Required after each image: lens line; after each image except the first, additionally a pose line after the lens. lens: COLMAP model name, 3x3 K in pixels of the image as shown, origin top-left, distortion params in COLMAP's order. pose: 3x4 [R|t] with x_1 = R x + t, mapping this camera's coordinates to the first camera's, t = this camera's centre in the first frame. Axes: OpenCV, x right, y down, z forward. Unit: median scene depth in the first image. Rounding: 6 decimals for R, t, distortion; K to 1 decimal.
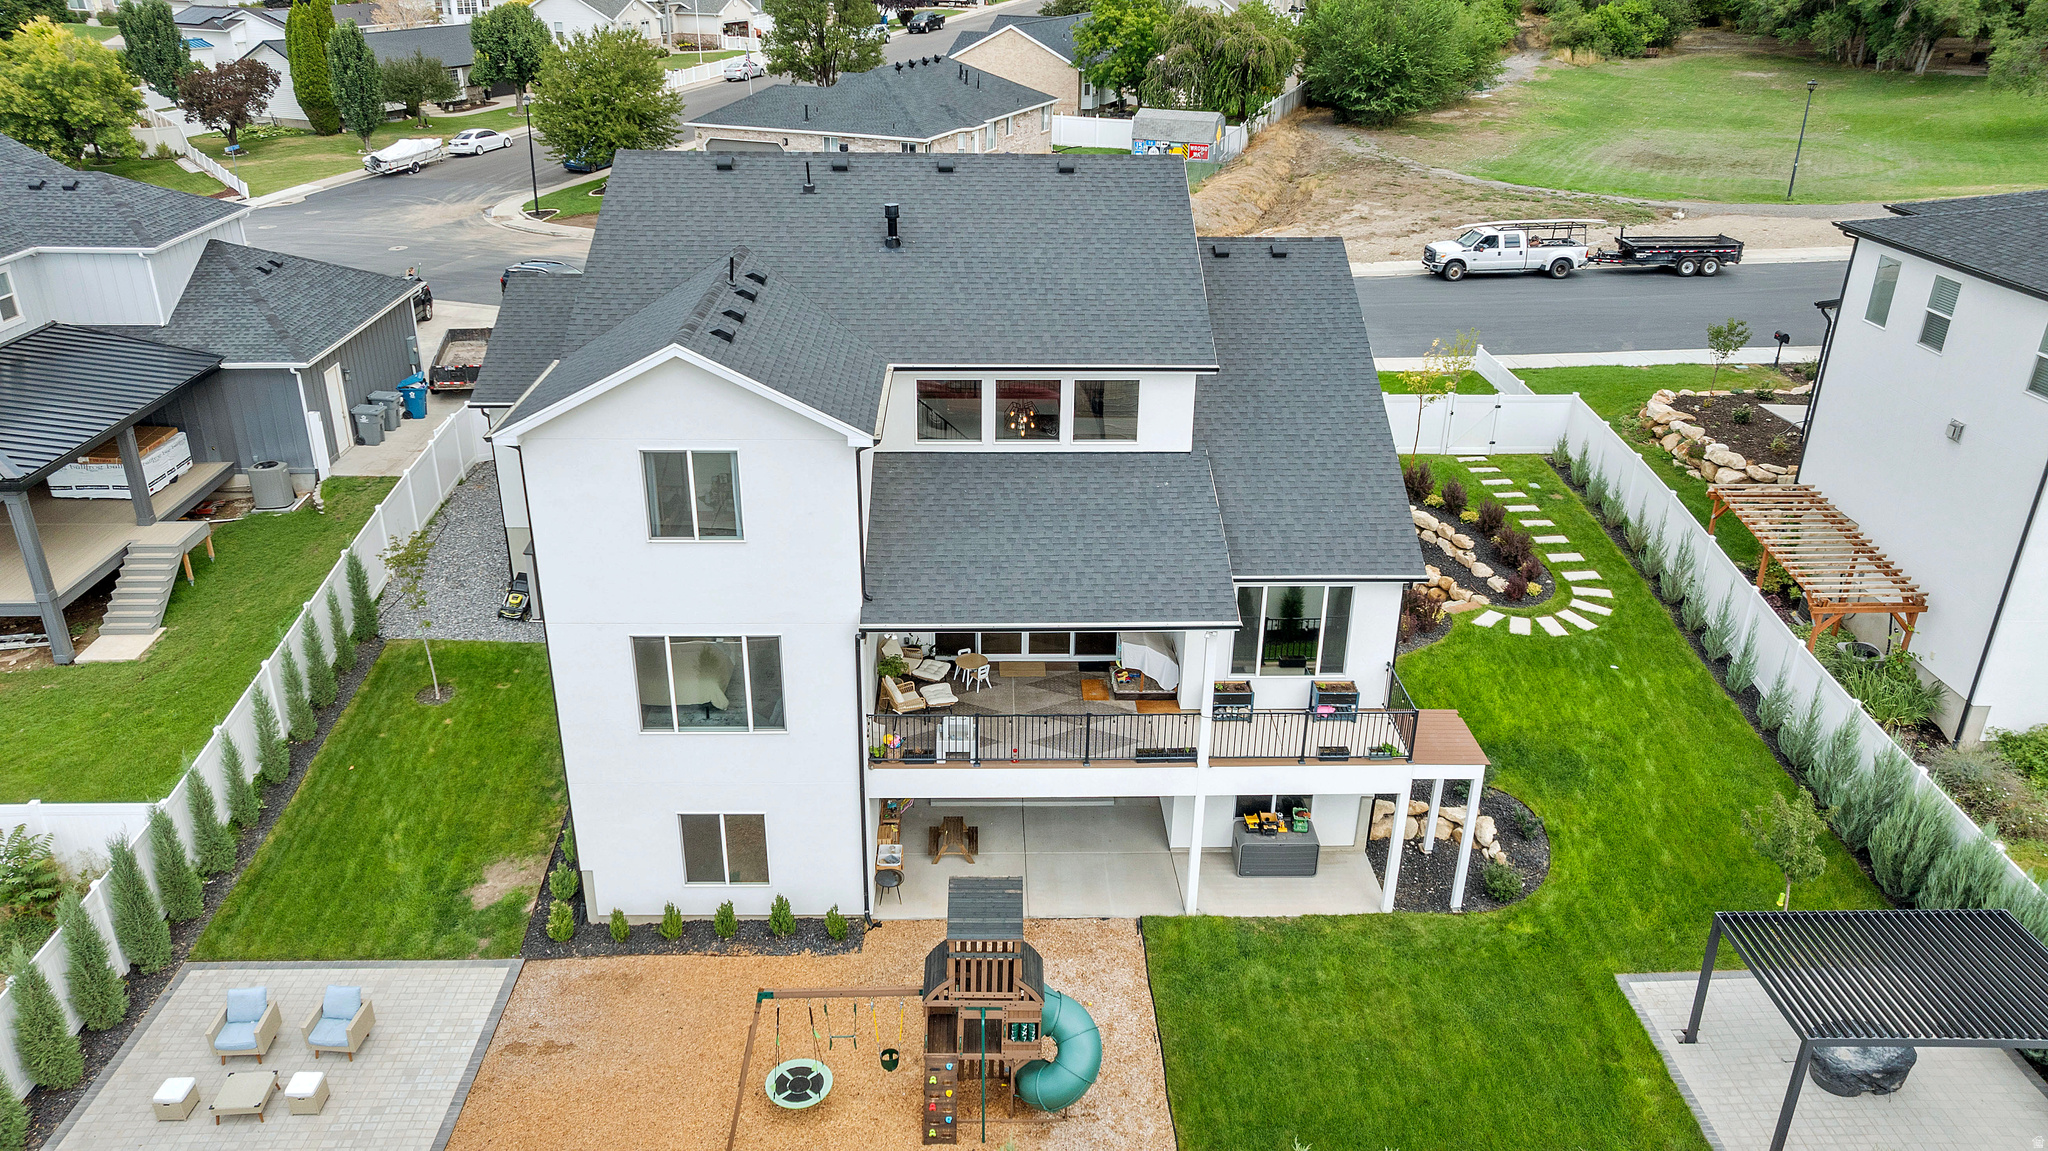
lens RADIAL K [[1446.8, 0, 1020.2], [0, 1446.8, 574.3], [0, 0, 1]] dist [-0.037994, 0.042846]
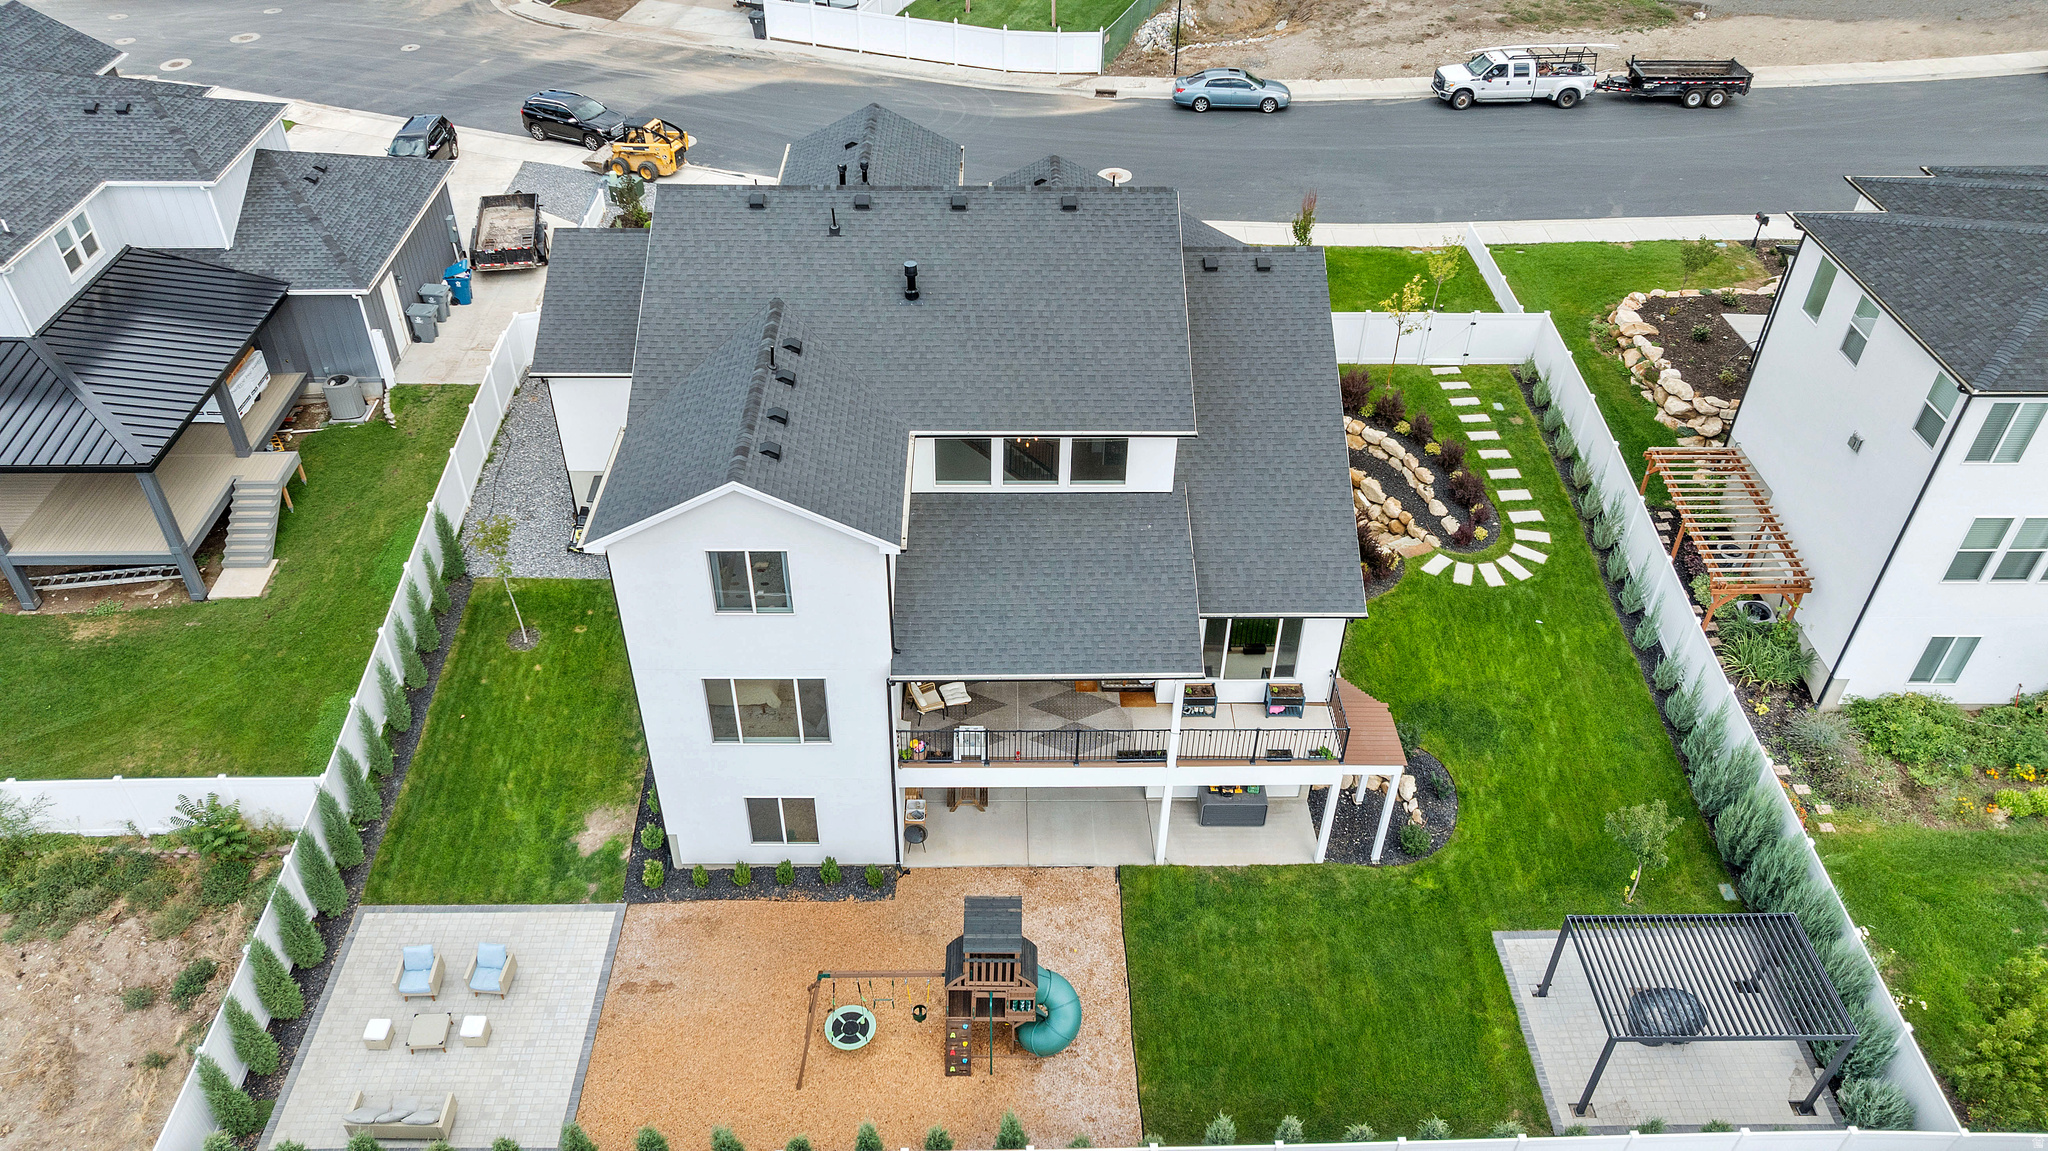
lens RADIAL K [[1446.8, 0, 1018.4], [0, 1446.8, 573.5], [0, 0, 1]] dist [-0.037994, 0.042846]
pose [[0.999929, 0.008601, -0.008239, 0.005284], [-0.006355, 0.970341, 0.241656, -0.296820], [0.010073, -0.241587, 0.970327, -0.137882]]
